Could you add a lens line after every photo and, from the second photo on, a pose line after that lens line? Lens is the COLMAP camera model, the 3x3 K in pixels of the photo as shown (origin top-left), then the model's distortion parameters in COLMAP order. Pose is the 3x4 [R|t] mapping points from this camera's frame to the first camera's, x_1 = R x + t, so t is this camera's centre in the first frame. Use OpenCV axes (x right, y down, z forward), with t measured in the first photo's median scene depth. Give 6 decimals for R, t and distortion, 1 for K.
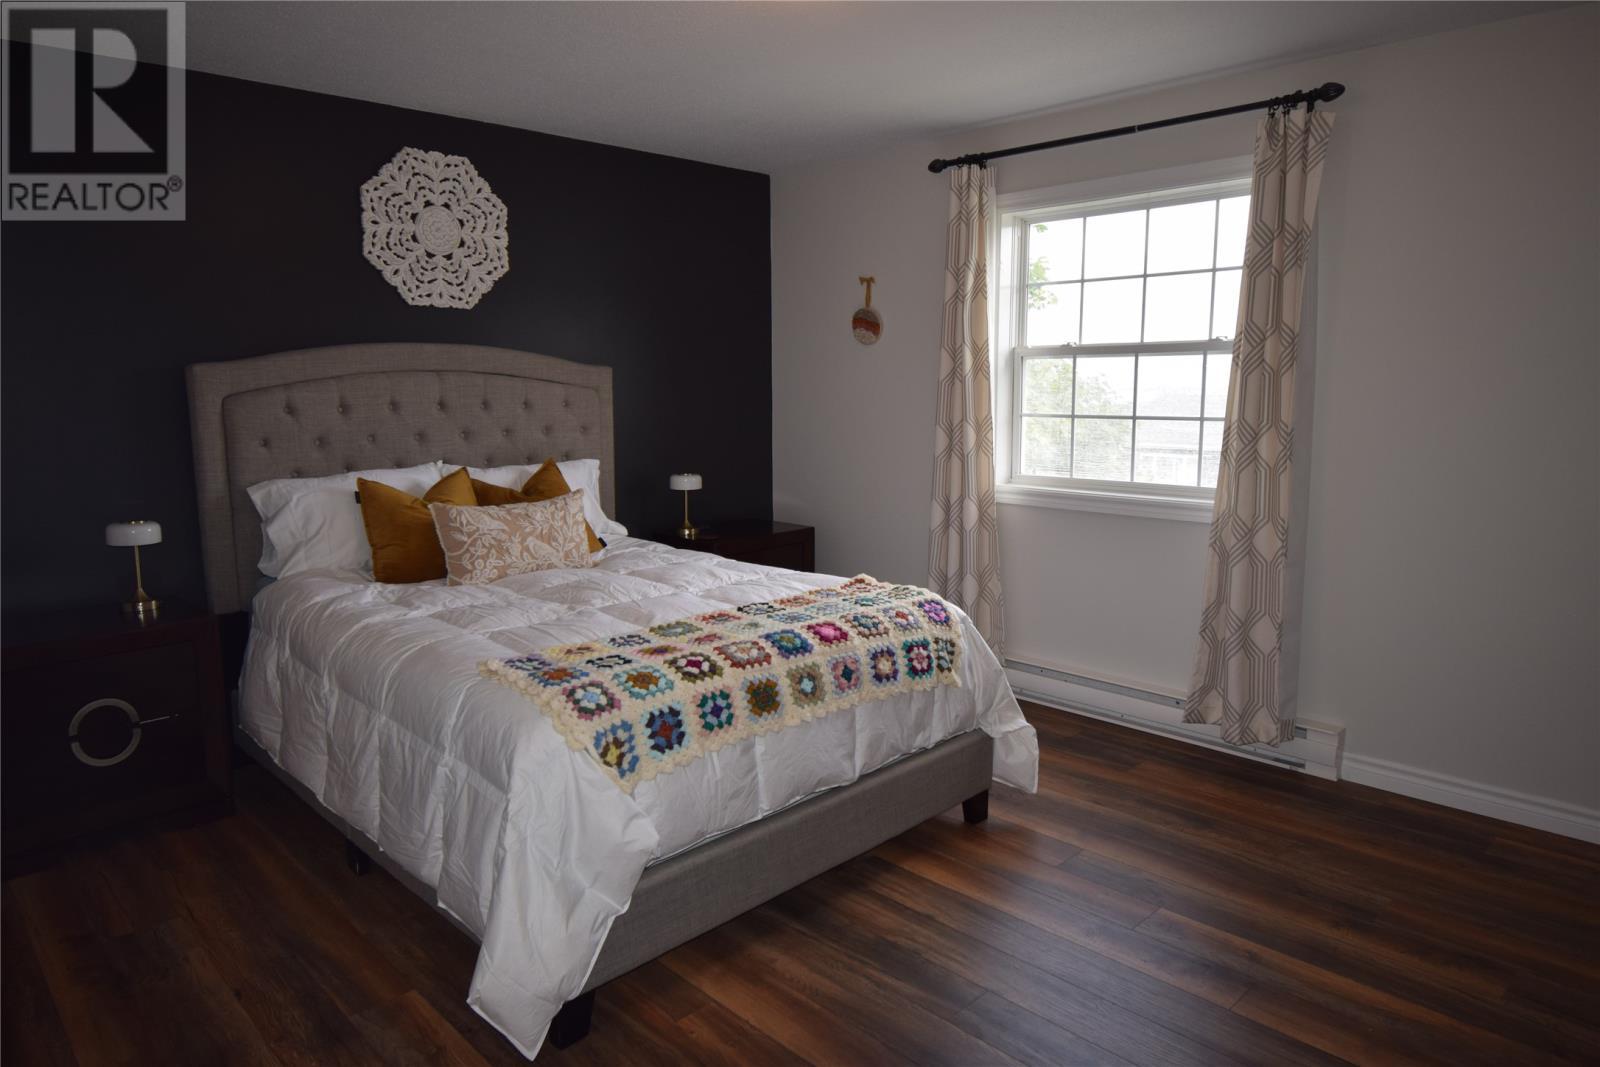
lens RADIAL K [[1010.9, 0, 800.0], [0, 1010.9, 533.5], [0, 0, 1]] dist [0.001707, -0.004486]
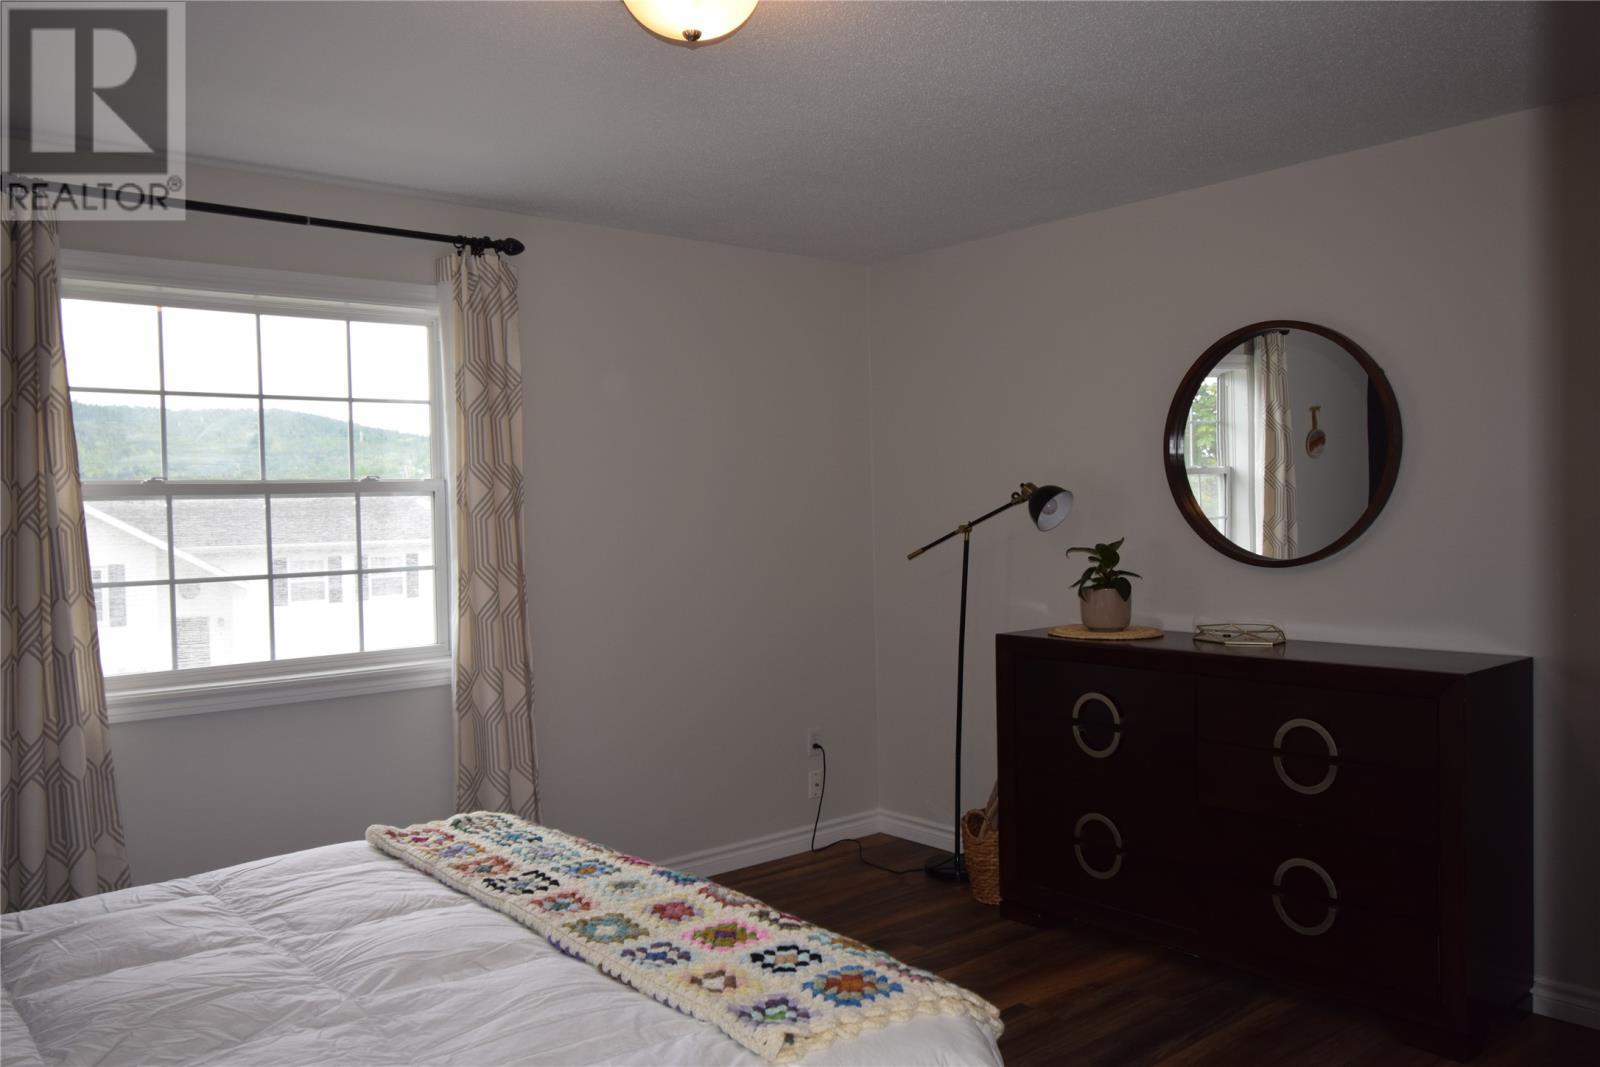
lens RADIAL K [[1198.7, 0, 800.0], [0, 1198.7, 533.5], [0, 0, 1]] dist [-0.007547, -0.001617]
pose [[0.087209, -0.013776, 0.996095, -0.623400], [0.174954, 0.984575, -0.001701, -0.086211], [-0.980707, 0.174419, 0.088273, 0.600873]]
